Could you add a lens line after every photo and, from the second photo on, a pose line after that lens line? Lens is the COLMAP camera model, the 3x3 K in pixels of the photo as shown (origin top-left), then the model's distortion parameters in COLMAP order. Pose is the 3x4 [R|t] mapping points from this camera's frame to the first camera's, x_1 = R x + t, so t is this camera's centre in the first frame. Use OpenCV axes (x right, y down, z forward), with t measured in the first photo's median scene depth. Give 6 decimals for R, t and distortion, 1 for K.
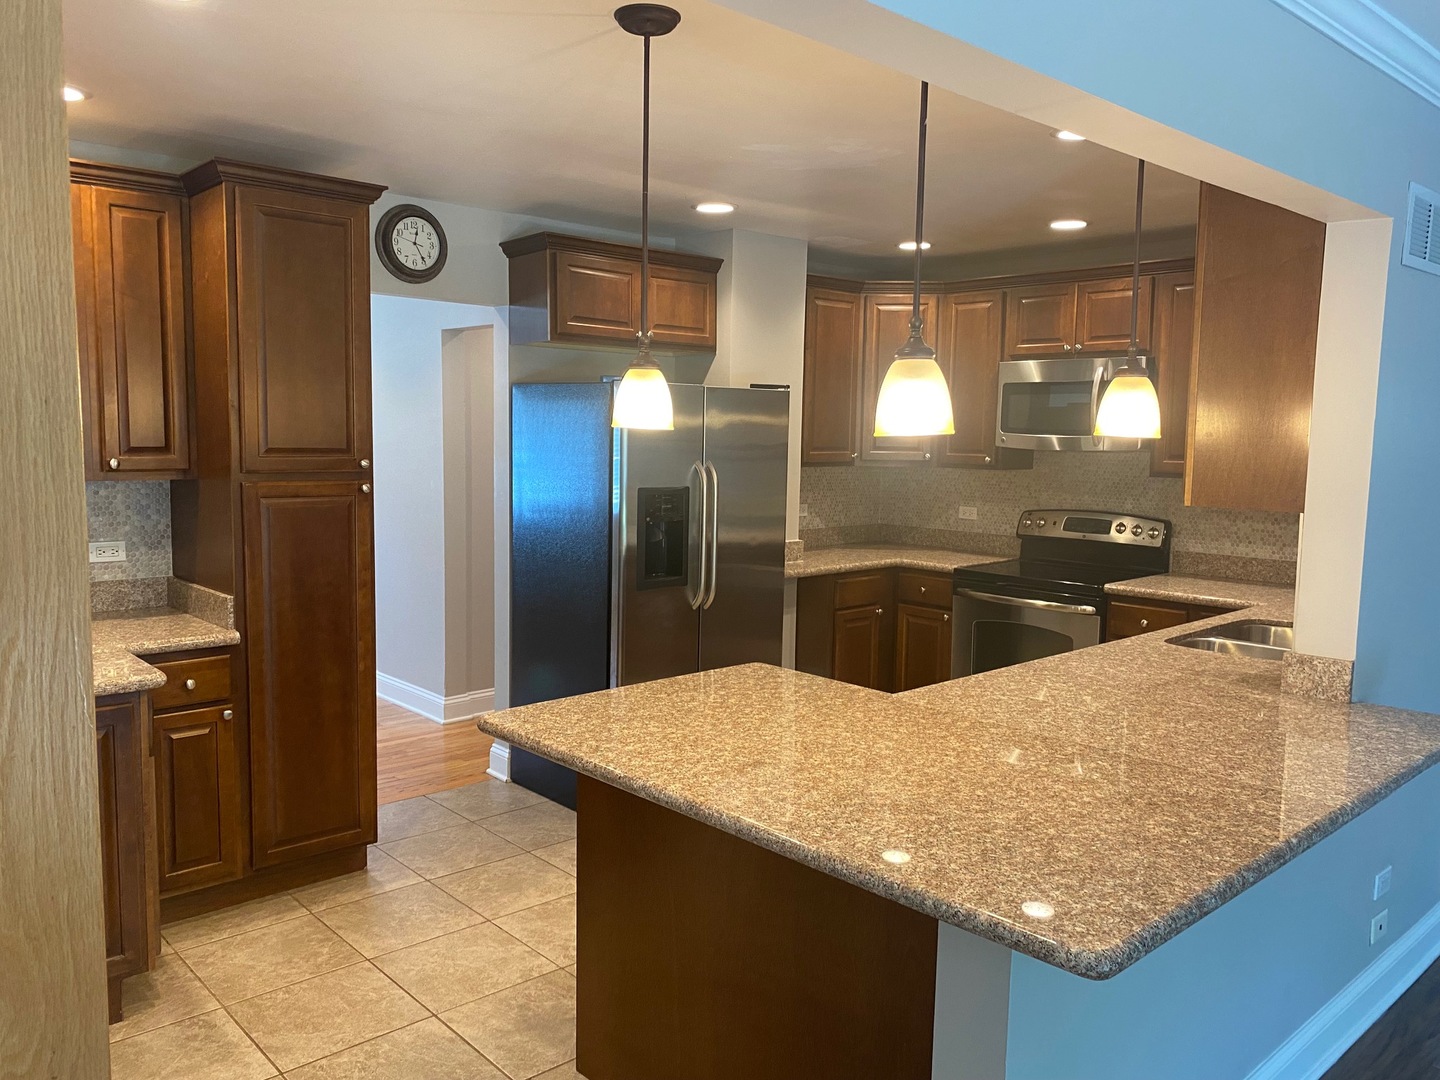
lens RADIAL K [[1094.7, 0, 711.1], [0, 1094.7, 538.0], [0, 0, 1]] dist [-0.003388, -0.003169]
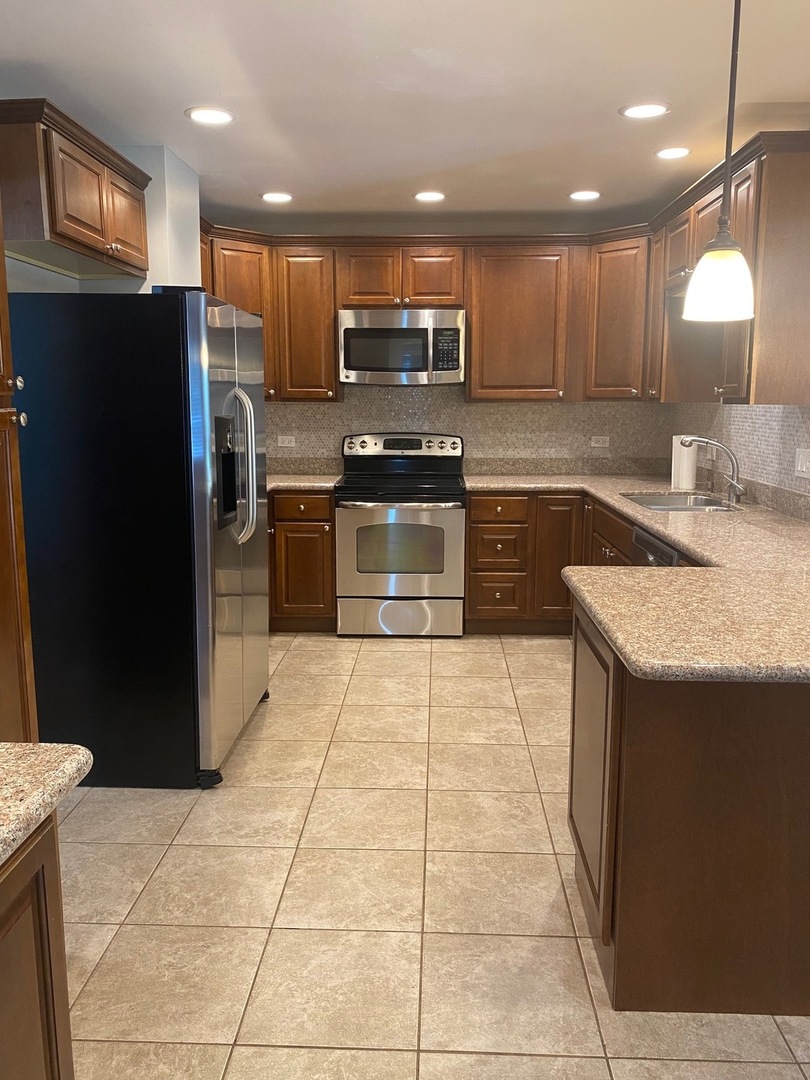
lens RADIAL K [[821.0, 0, 403.8], [0, 821.0, 538.3], [0, 0, 1]] dist [-0.003388, -0.003169]
pose [[0.699962, -0.132778, 0.701729, -0.364847], [0.079657, 0.990949, 0.108046, -0.005912], [-0.709724, -0.019731, 0.704204, 0.332524]]
